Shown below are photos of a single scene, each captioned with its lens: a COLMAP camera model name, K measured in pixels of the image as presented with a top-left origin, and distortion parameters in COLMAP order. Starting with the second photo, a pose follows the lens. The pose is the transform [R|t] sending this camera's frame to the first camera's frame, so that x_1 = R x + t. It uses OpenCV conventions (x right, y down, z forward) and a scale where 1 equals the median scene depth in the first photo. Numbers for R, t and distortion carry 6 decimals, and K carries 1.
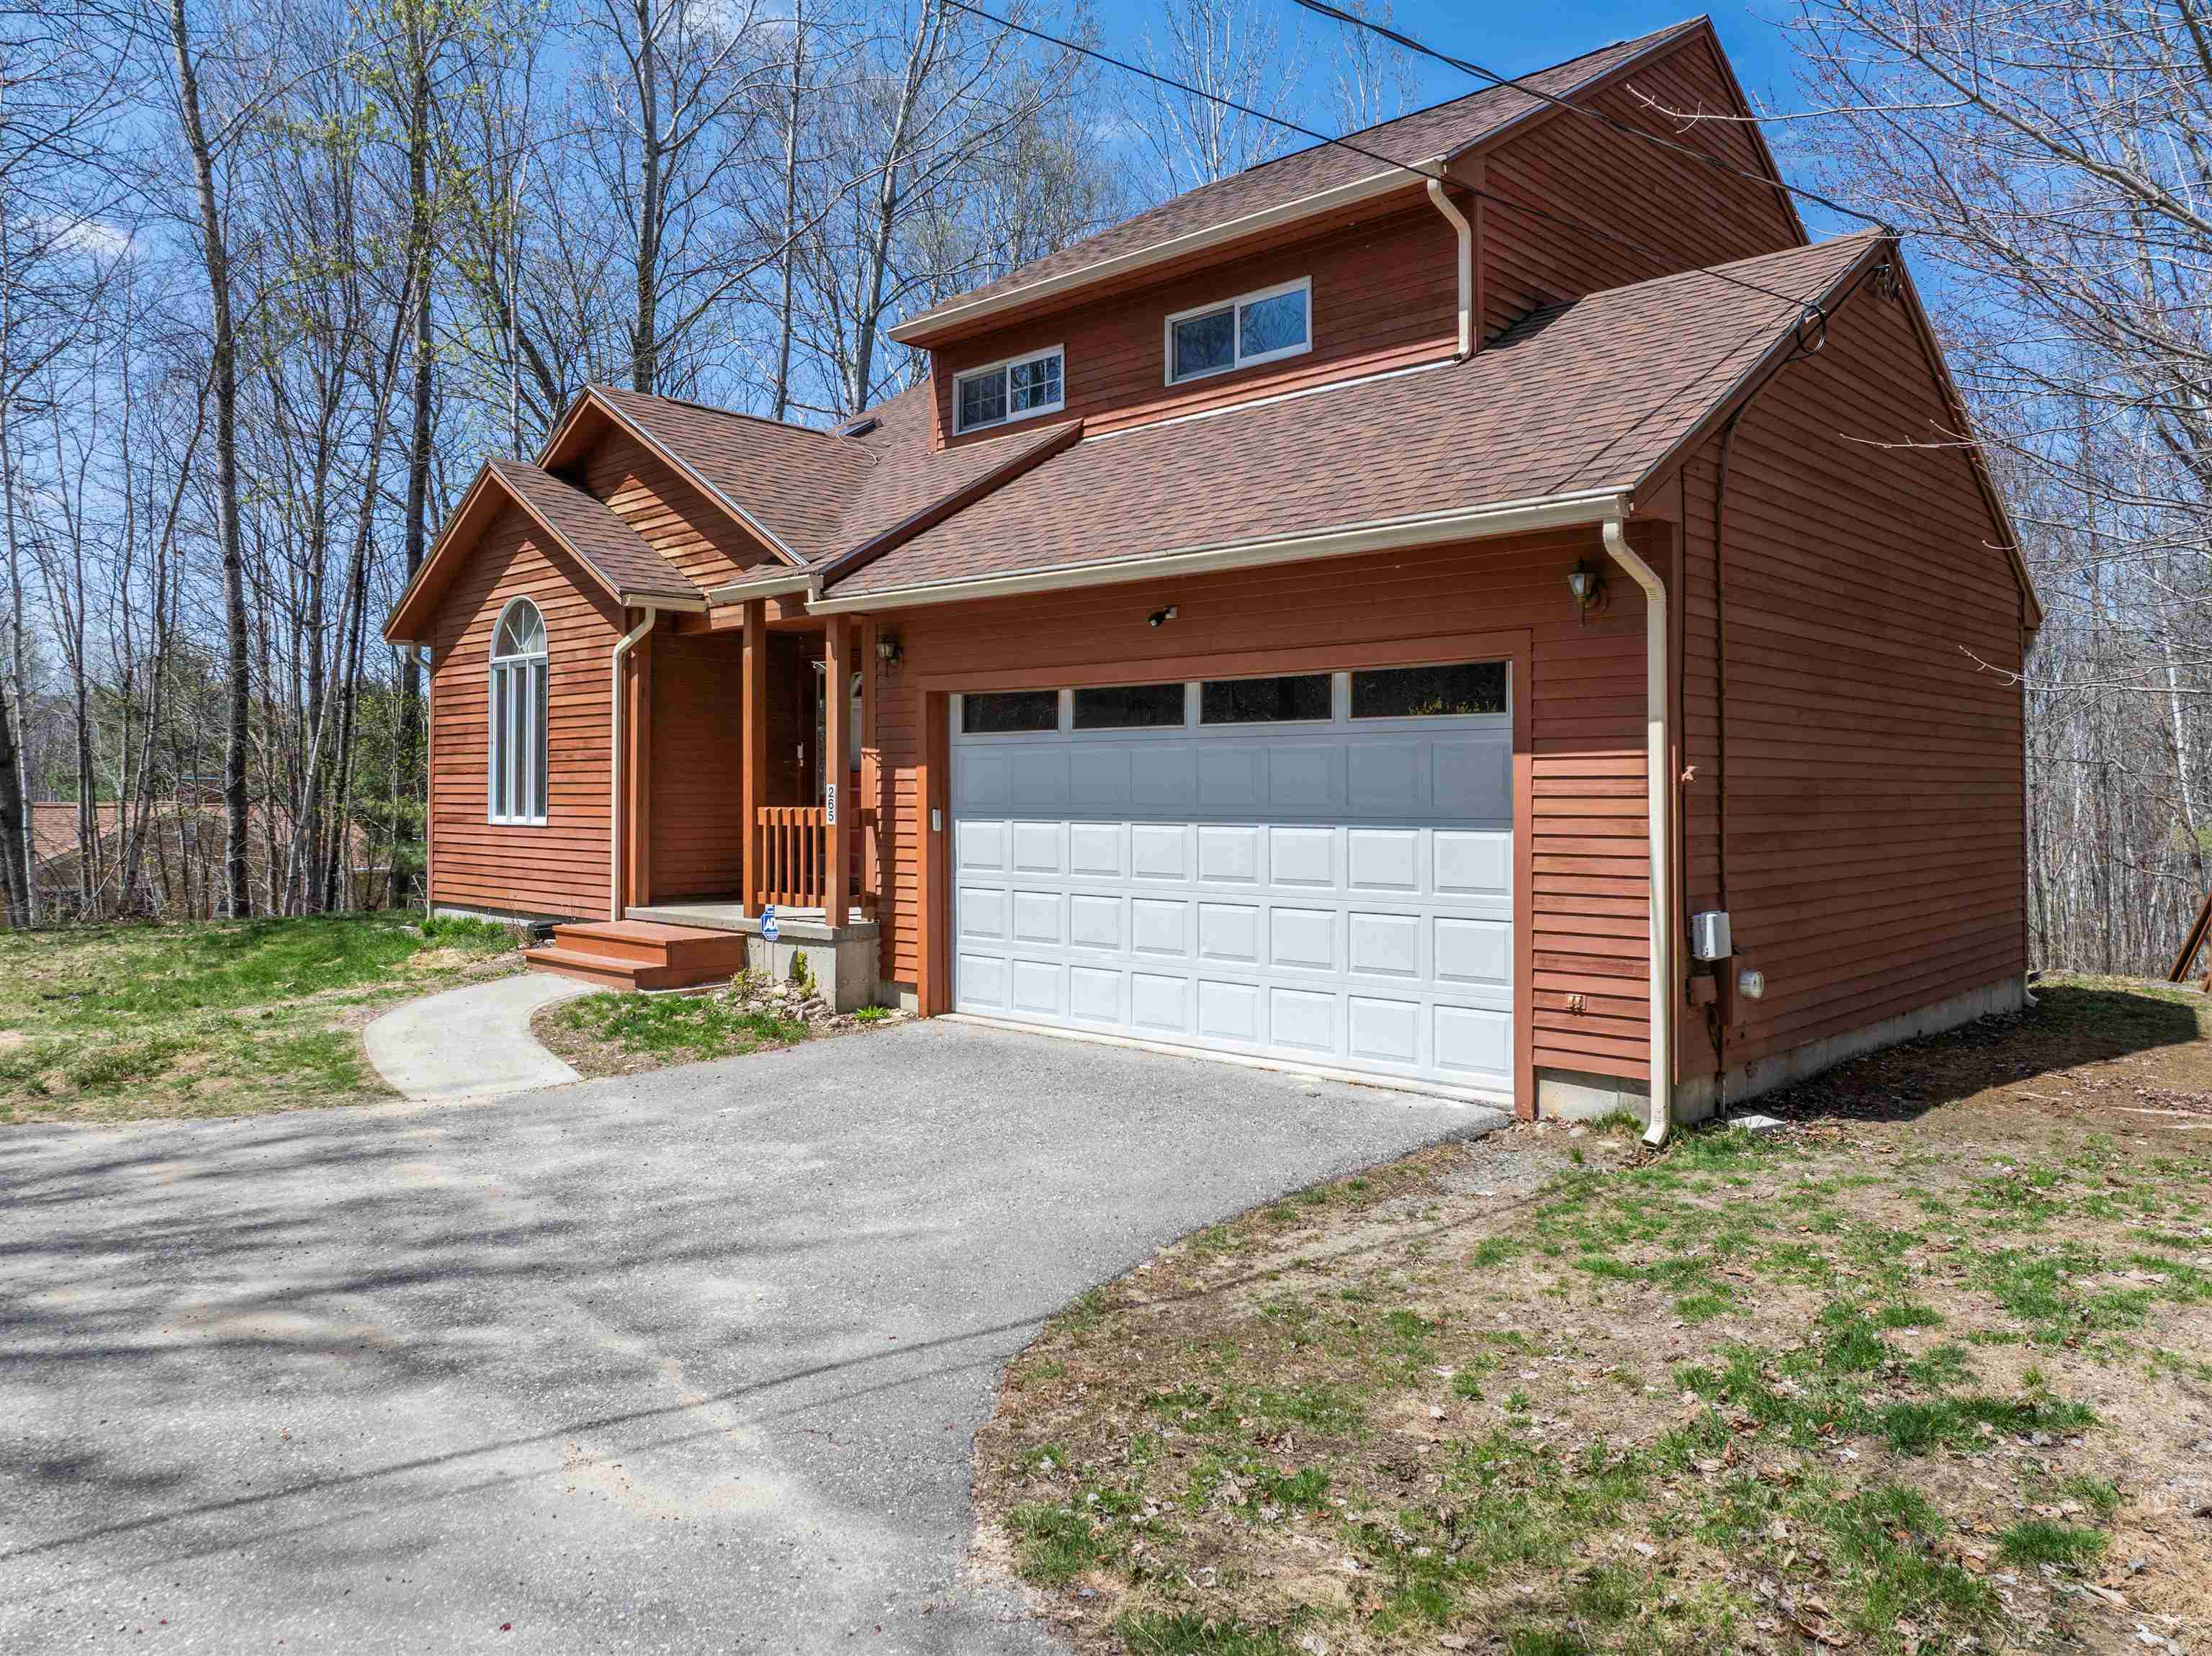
lens RADIAL K [[1658.3, 0, 1106.0], [0, 1658.3, 828.0], [0, 0, 1]] dist [-0.122835, 0.083562]
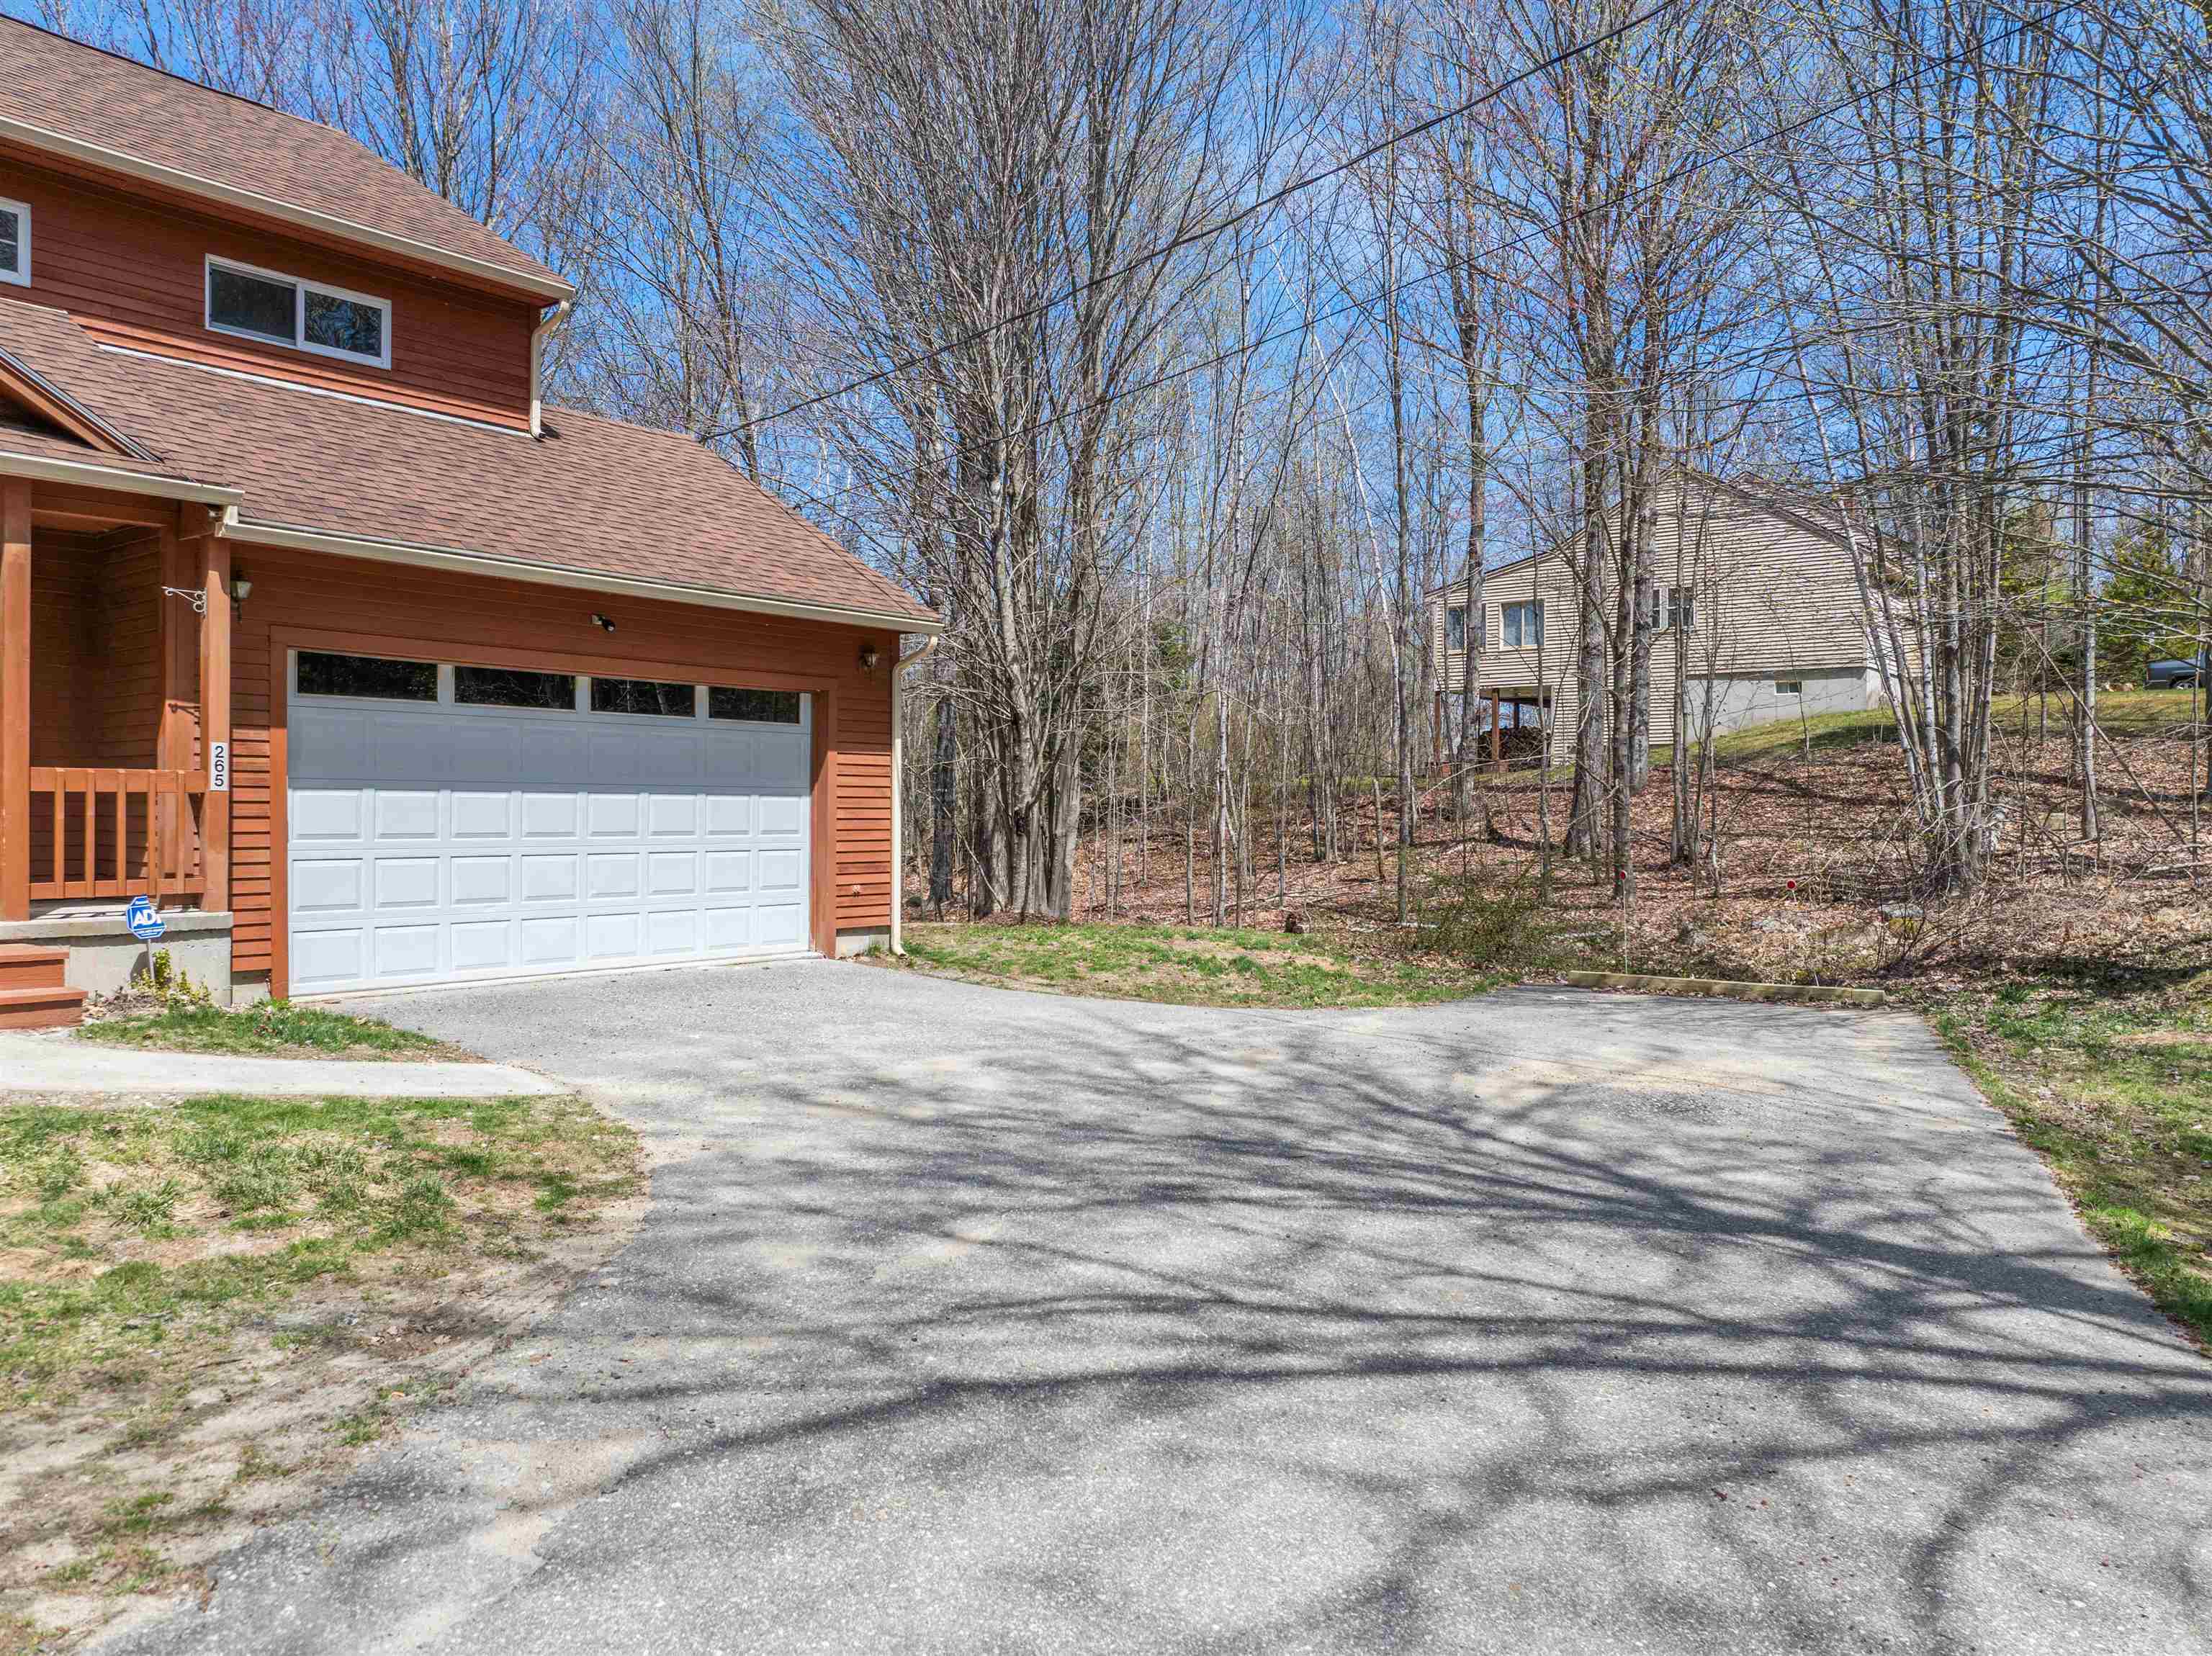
lens RADIAL K [[1559.6, 0, 1106.0], [0, 1559.6, 828.0], [0, 0, 1]] dist [-0.044522, 0.017968]
pose [[-0.141112, -0.022069, 0.989748, -0.950578], [0.002715, 0.999739, 0.022679, 0.000375], [-0.989990, 0.005888, -0.141015, 0.634291]]
